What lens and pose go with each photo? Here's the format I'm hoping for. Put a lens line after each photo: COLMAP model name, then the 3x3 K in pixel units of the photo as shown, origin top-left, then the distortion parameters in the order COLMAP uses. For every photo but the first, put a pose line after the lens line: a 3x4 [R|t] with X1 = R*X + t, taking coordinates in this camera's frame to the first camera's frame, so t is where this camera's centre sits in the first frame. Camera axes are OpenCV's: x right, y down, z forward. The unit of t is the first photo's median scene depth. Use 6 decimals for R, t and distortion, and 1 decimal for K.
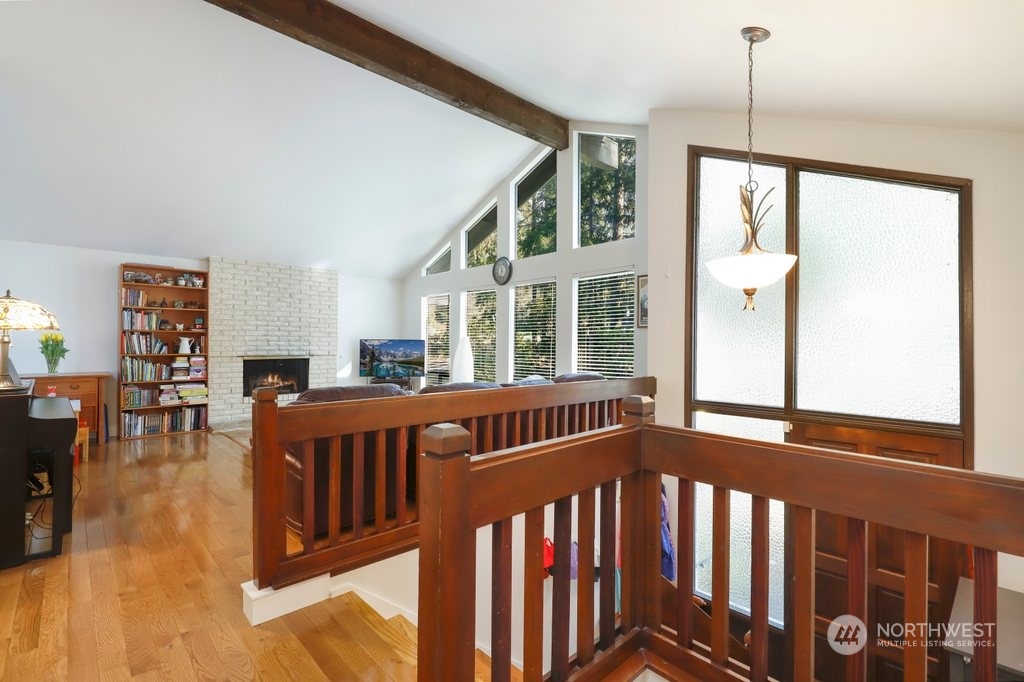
lens RADIAL K [[471.8, 0, 510.5], [0, 471.8, 343.6], [0, 0, 1]] dist [-0.001238, 0.000066]
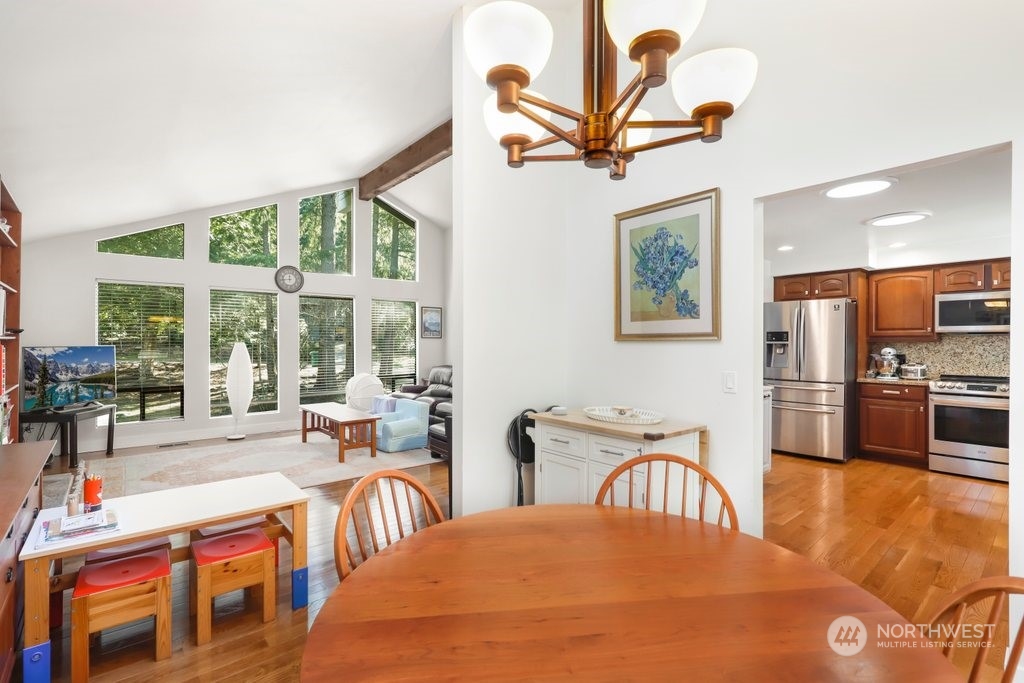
lens RADIAL K [[471.8, 0, 510.5], [0, 471.8, 340.2], [0, 0, 1]] dist [-0.001238, 0.000066]
pose [[0.055165, -0.003888, 0.998470, -0.855740], [0.000971, 0.999992, 0.003841, -0.018291], [-0.998477, 0.000758, 0.055168, 0.374670]]
